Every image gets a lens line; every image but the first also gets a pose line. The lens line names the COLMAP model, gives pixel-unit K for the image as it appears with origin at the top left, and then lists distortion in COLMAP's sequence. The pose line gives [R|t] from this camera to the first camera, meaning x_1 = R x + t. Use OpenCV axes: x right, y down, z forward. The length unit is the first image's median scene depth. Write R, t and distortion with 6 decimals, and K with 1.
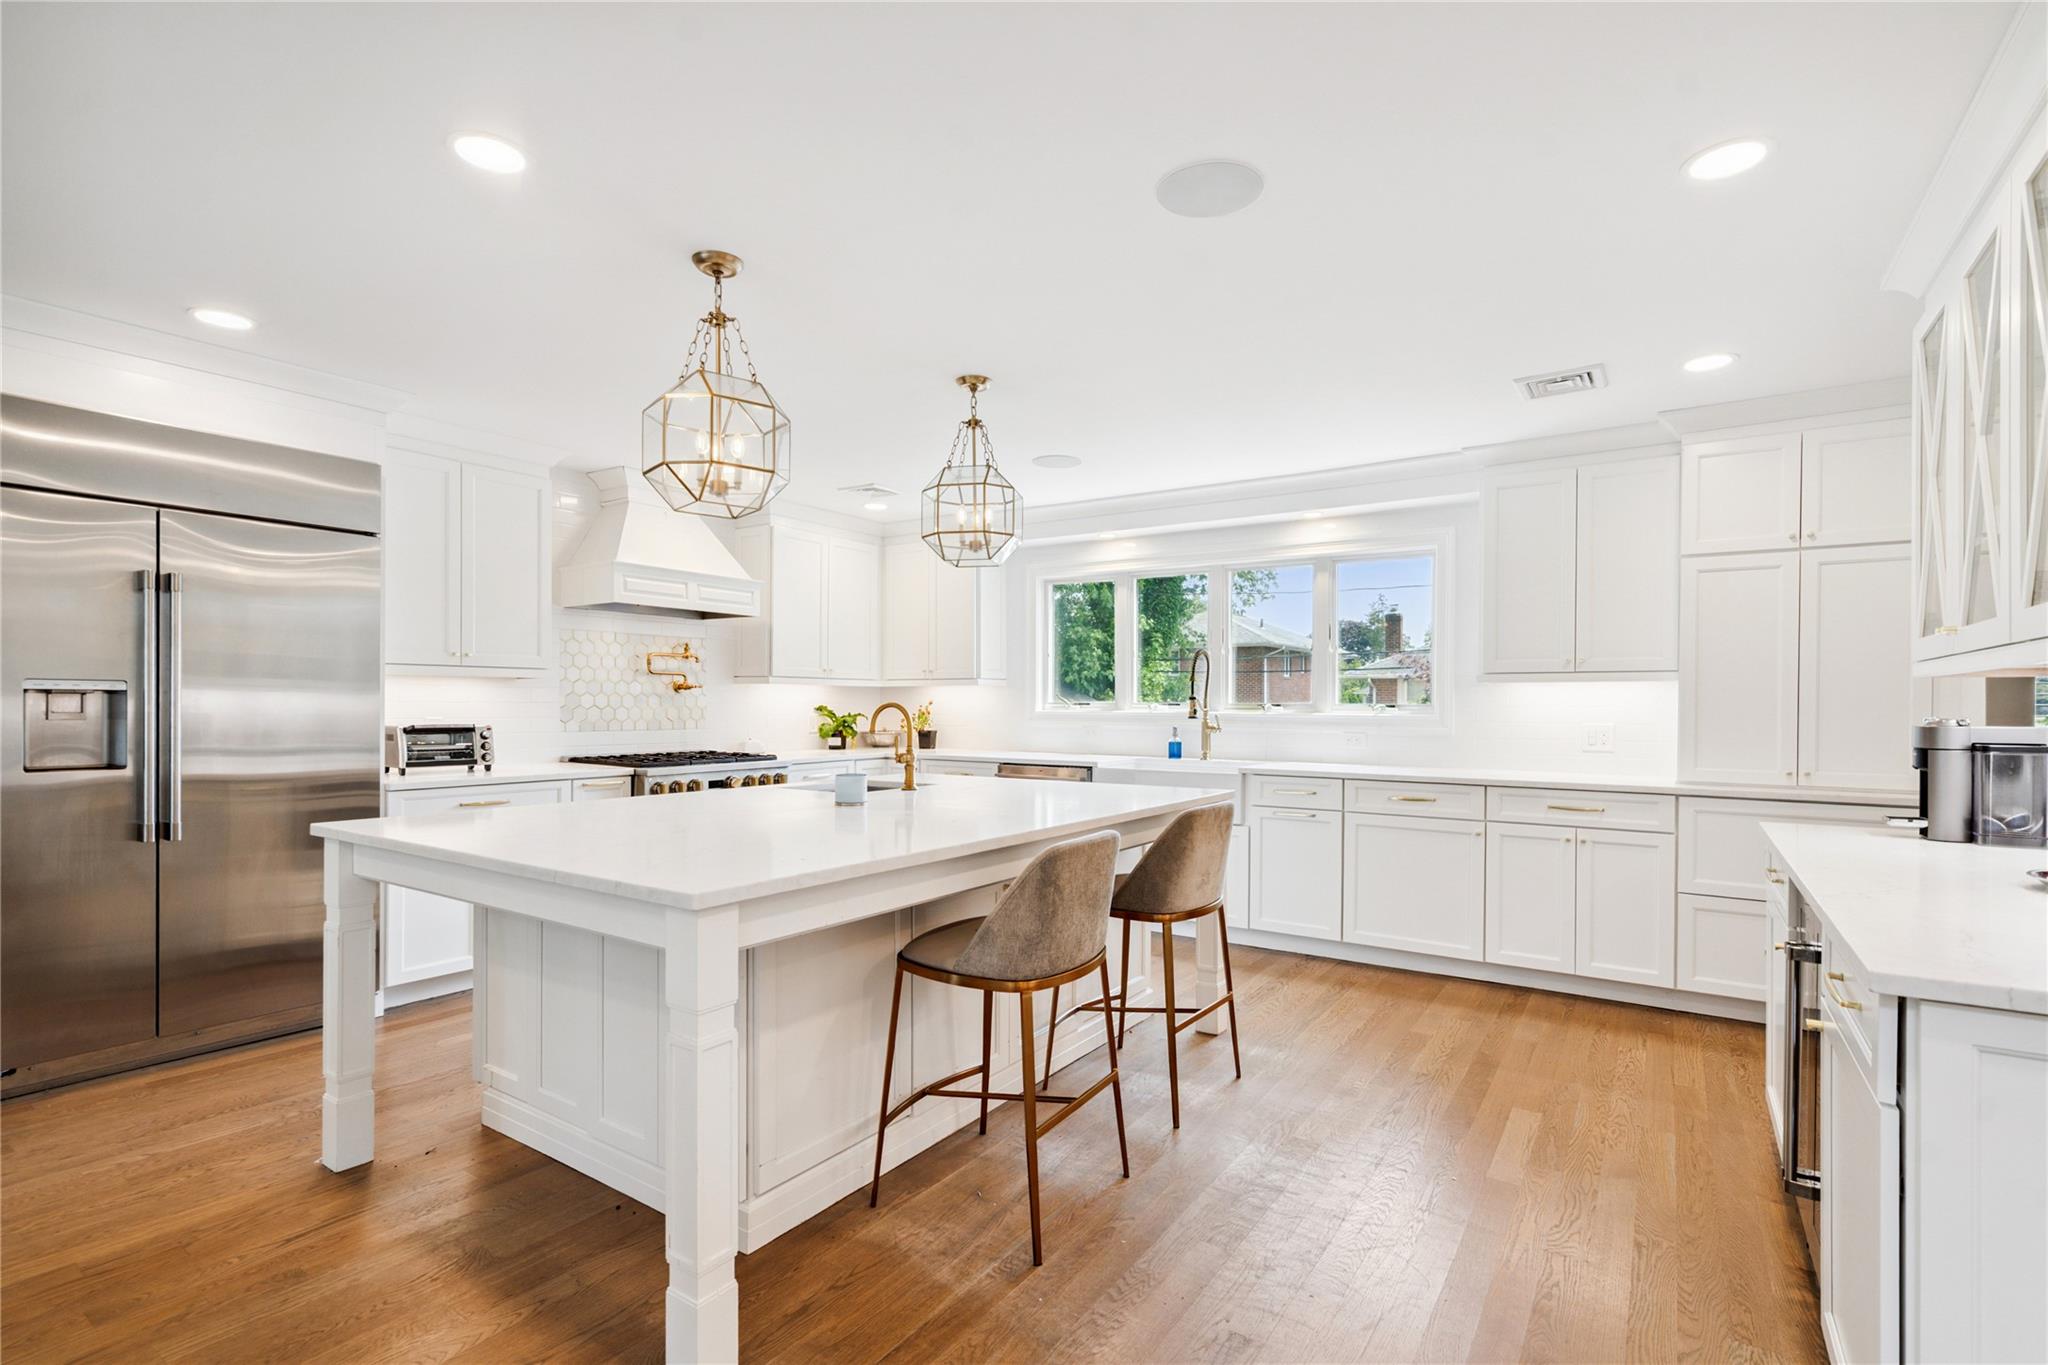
lens RADIAL K [[948.0, 0, 1006.4], [0, 948.0, 684.5], [0, 0, 1]] dist [-0.015730, 0.005663]
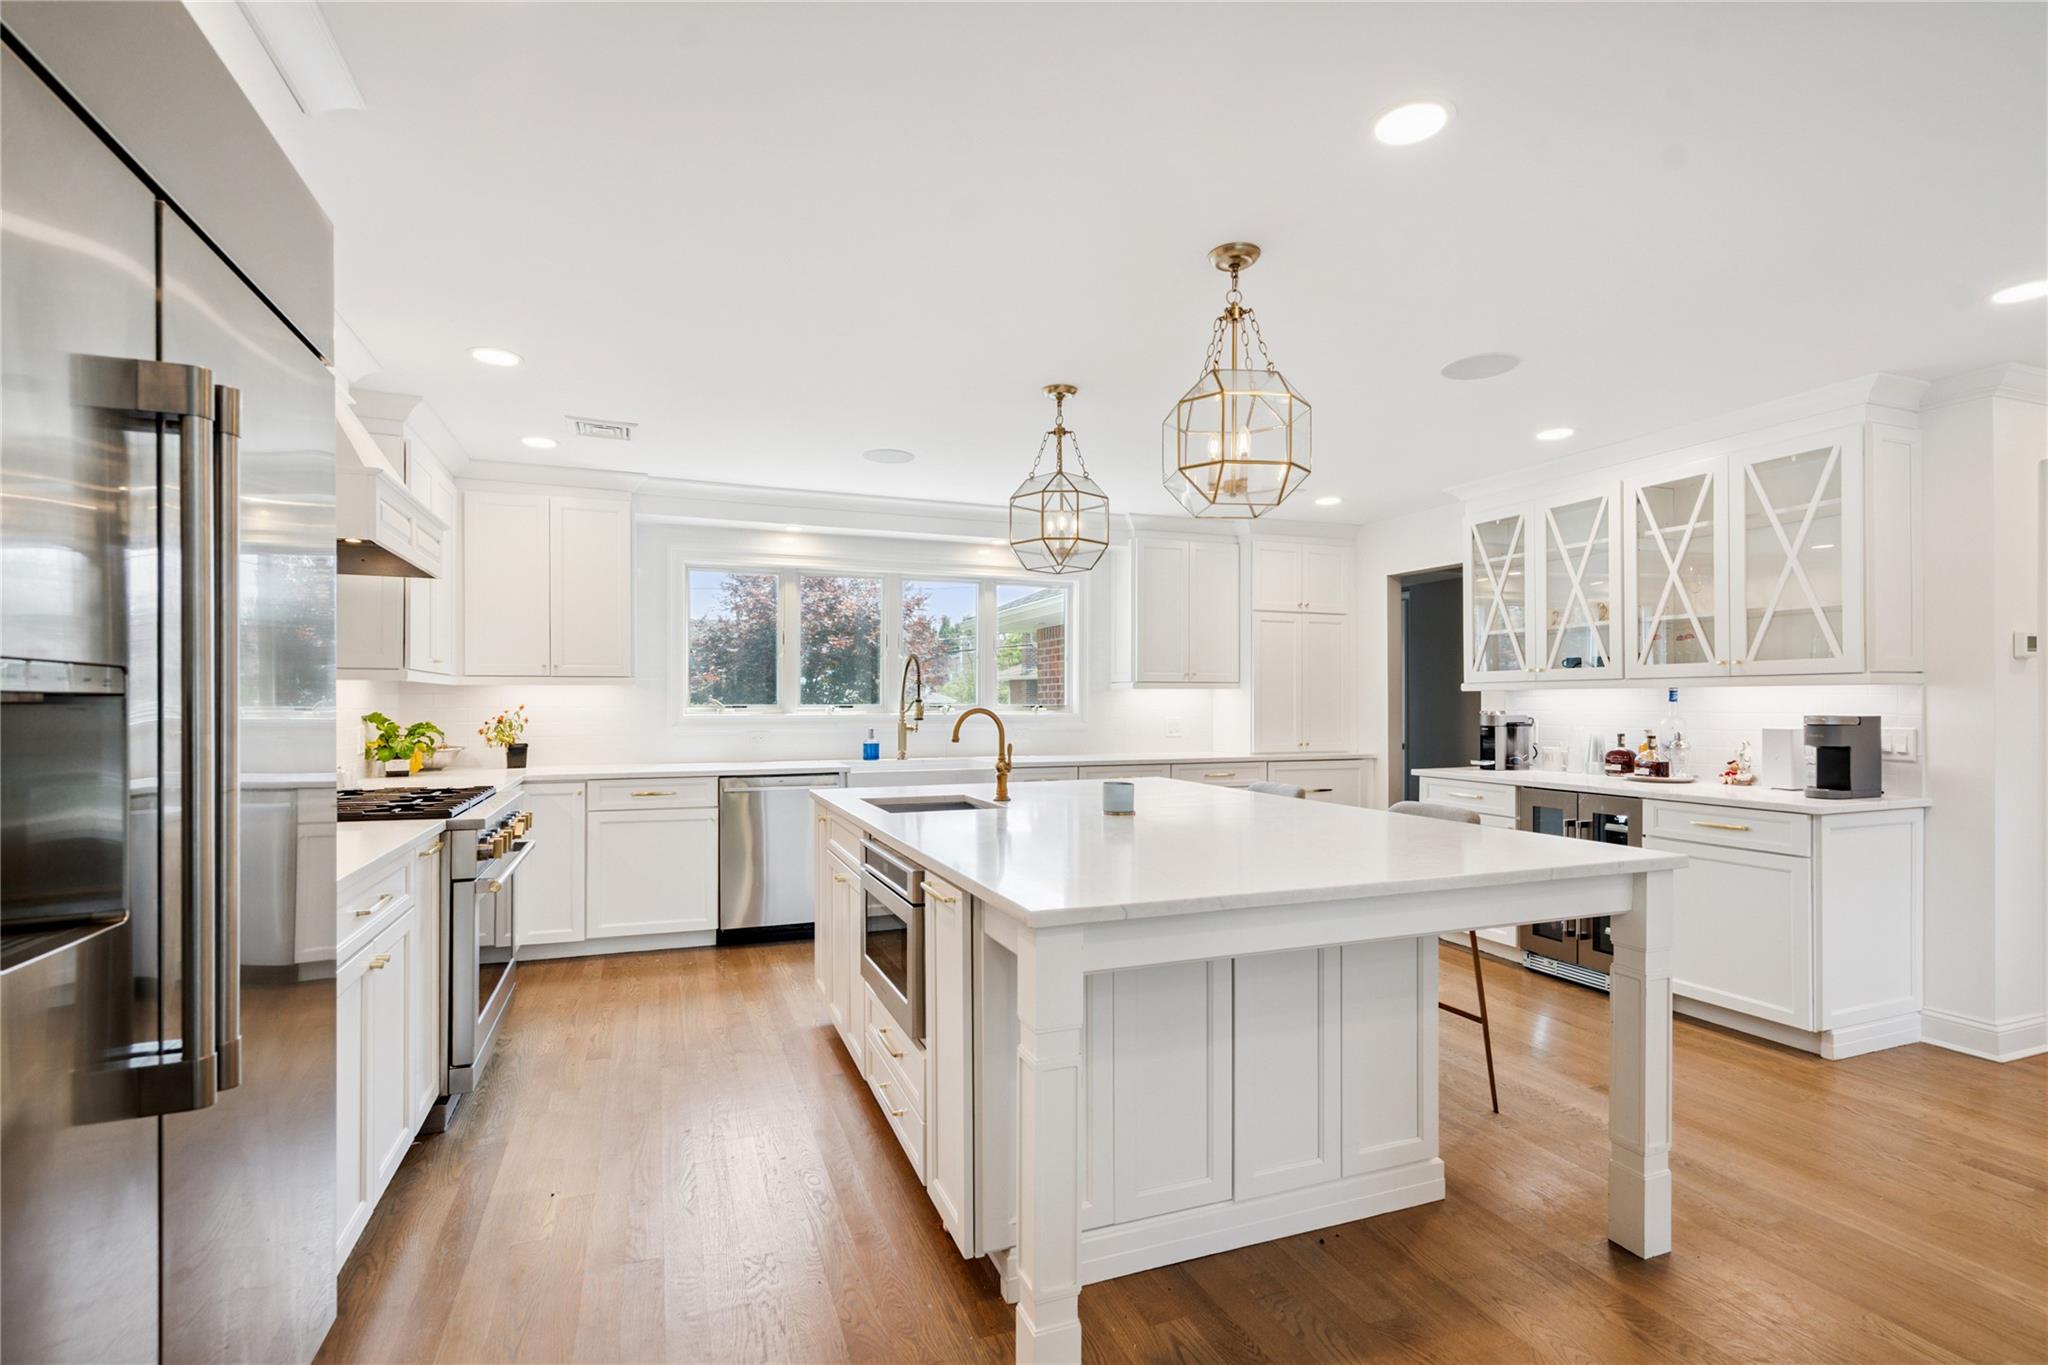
lens RADIAL K [[948.0, 0, 1014.0], [0, 948.0, 685.2], [0, 0, 1]] dist [-0.015730, 0.005663]
pose [[0.574409, 0.006682, 0.818541, -0.649841], [-0.012586, 0.999921, 0.000670, -0.005048], [-0.818472, -0.010687, 0.574447, 0.334705]]
